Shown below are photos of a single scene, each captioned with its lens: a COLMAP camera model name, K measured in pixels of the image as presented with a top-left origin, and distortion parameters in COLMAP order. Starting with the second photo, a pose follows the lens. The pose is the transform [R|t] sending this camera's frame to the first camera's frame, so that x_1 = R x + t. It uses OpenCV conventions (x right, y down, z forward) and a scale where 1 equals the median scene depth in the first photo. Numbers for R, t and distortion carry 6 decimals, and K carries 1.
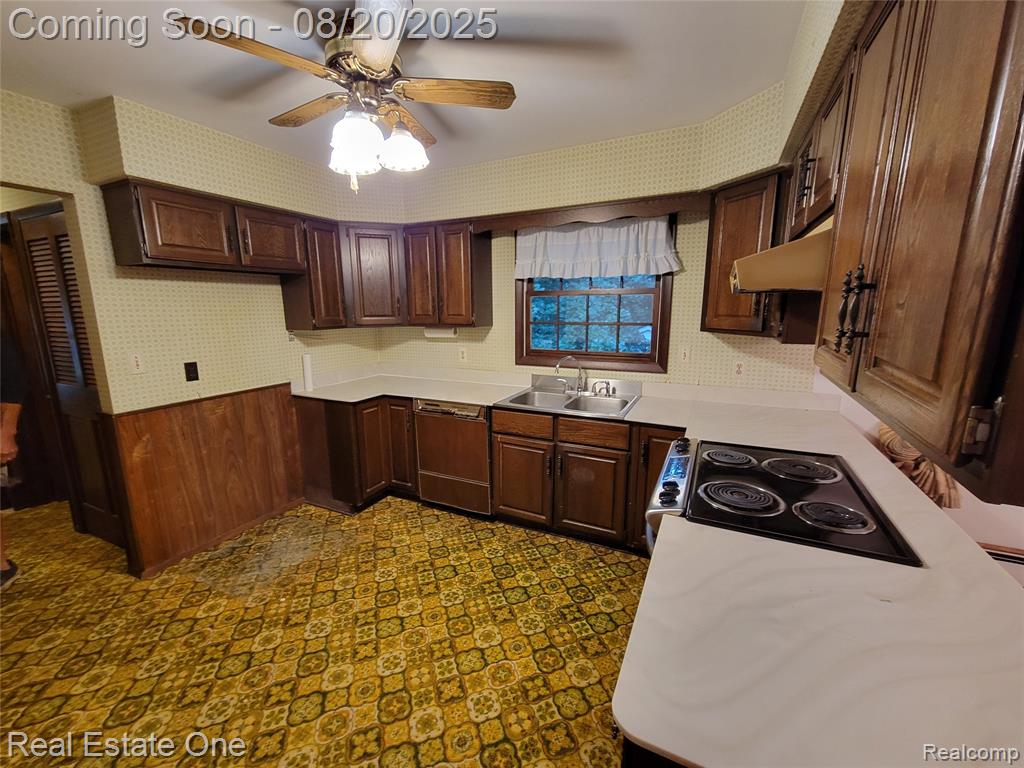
lens RADIAL K [[419.7, 0, 511.2], [0, 419.7, 385.0], [0, 0, 1]] dist [0.000947, 0.000346]
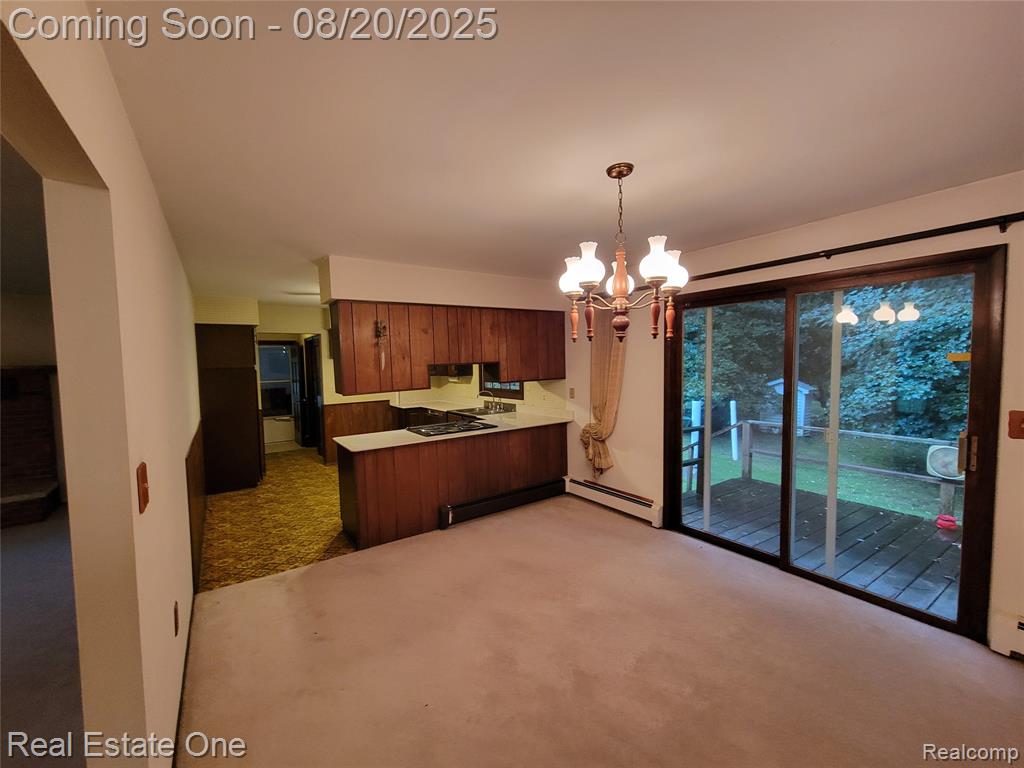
lens RADIAL K [[419.7, 0, 511.5], [0, 419.7, 384.3], [0, 0, 1]] dist [0.000947, 0.000346]
pose [[0.874635, 0.012076, -0.484631, 1.369395], [-0.071591, 0.991946, -0.104485, 0.117264], [0.479466, 0.126082, 0.868456, -0.789997]]
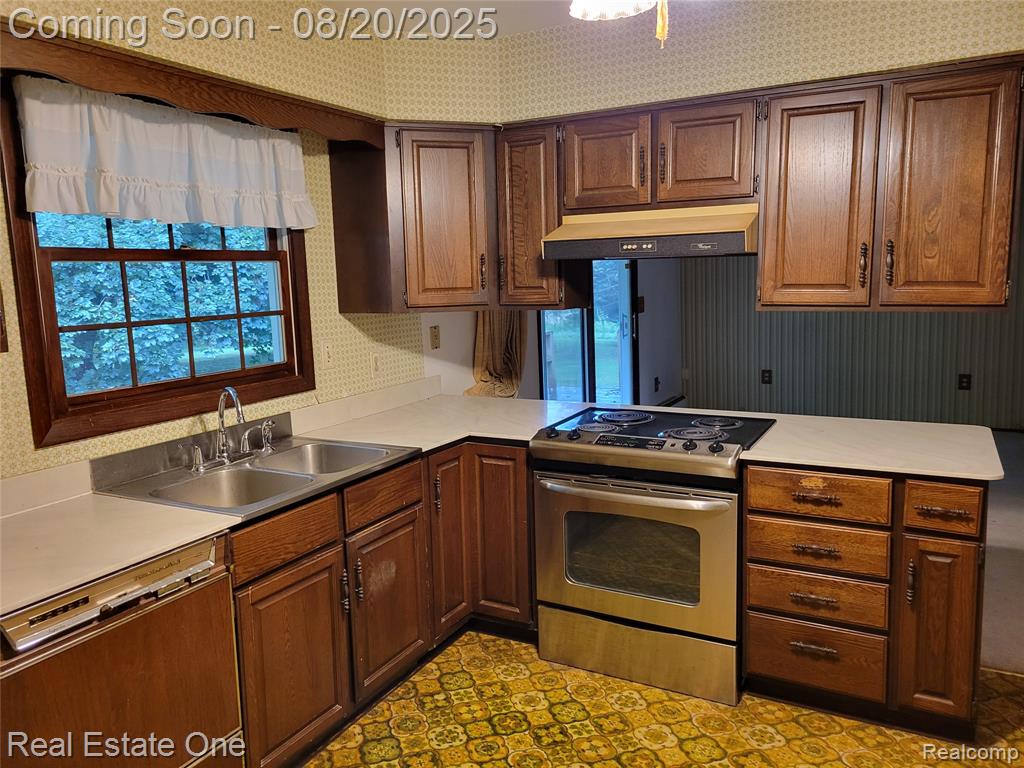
lens RADIAL K [[775.3, 0, 505.7], [0, 775.3, 376.6], [0, 0, 1]] dist [0.051906, -0.010720]
pose [[0.037370, -0.124323, 0.991538, -0.805576], [0.220518, 0.968796, 0.113160, -0.121706], [-0.974667, 0.214423, 0.063619, 0.702594]]
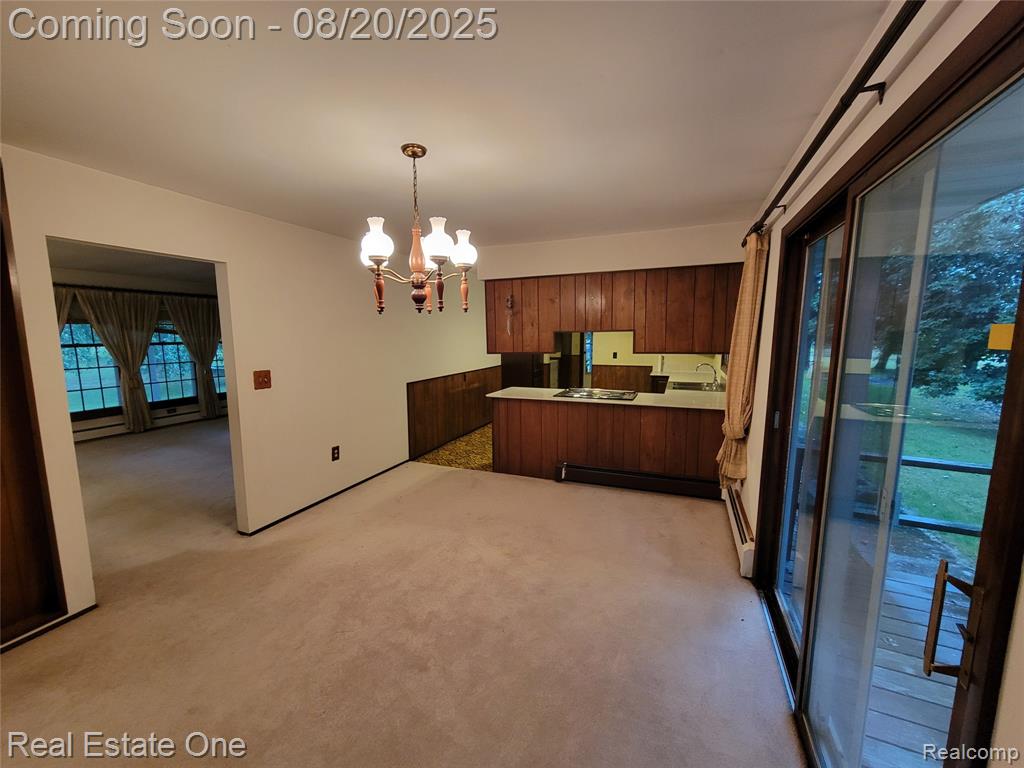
lens RADIAL K [[419.7, 0, 510.5], [0, 419.7, 383.0], [0, 0, 1]] dist [0.000947, 0.000346]
pose [[0.067953, 0.127293, -0.989535, 2.014544], [-0.180101, 0.977098, 0.113325, -0.043369], [0.981298, 0.170516, 0.089322, 0.070270]]
